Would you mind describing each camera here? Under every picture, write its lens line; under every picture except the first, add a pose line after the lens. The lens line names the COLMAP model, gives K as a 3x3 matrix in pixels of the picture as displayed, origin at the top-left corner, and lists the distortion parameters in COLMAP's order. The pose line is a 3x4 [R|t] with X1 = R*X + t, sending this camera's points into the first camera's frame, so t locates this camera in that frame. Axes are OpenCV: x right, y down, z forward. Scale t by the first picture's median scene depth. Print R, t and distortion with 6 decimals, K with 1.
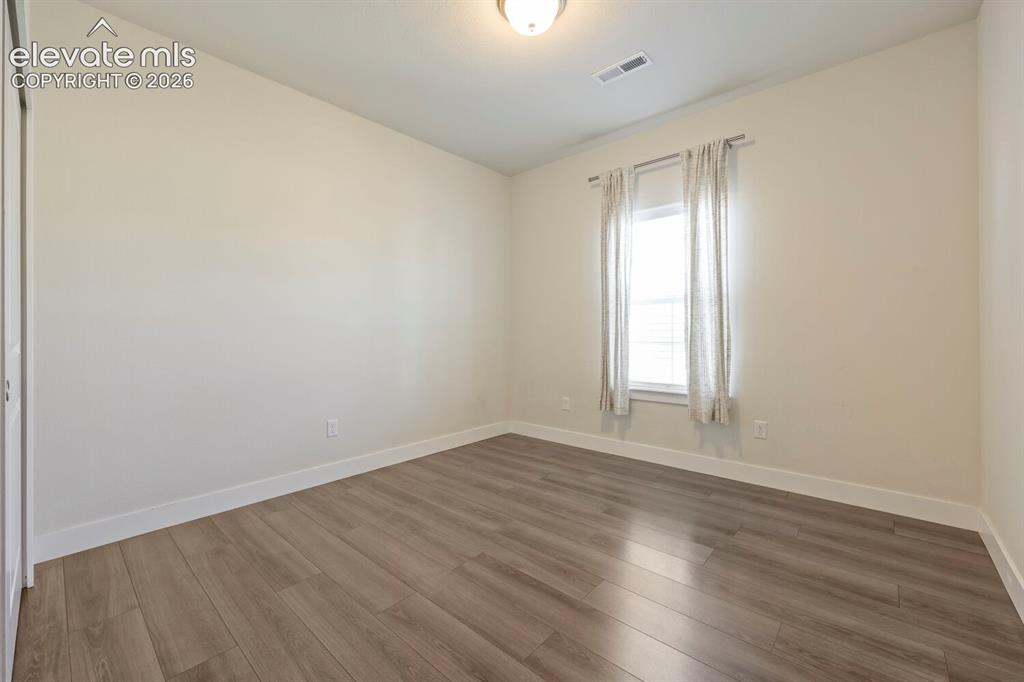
lens RADIAL K [[413.0, 0, 511.9], [0, 413.0, 336.3], [0, 0, 1]] dist [-0.001932, -0.000570]
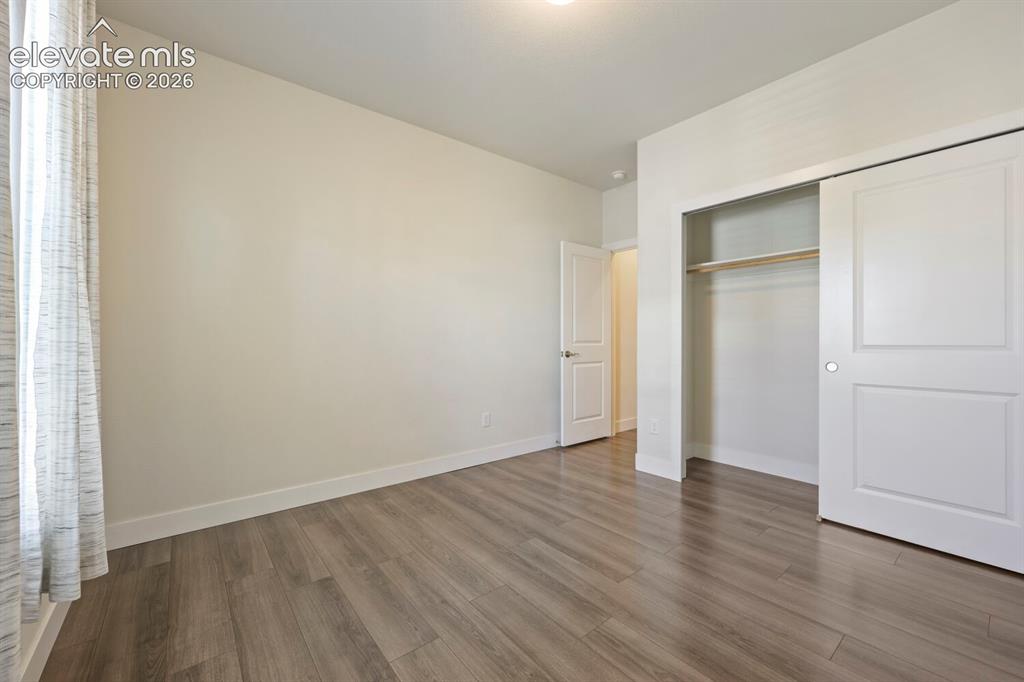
lens RADIAL K [[413.0, 0, 513.3], [0, 413.0, 339.9], [0, 0, 1]] dist [-0.001932, -0.000570]
pose [[-0.988221, 0.008173, 0.152814, 0.013948], [0.008366, 0.999965, 0.000618, -0.017445], [-0.152804, 0.001889, -0.988255, 1.805737]]
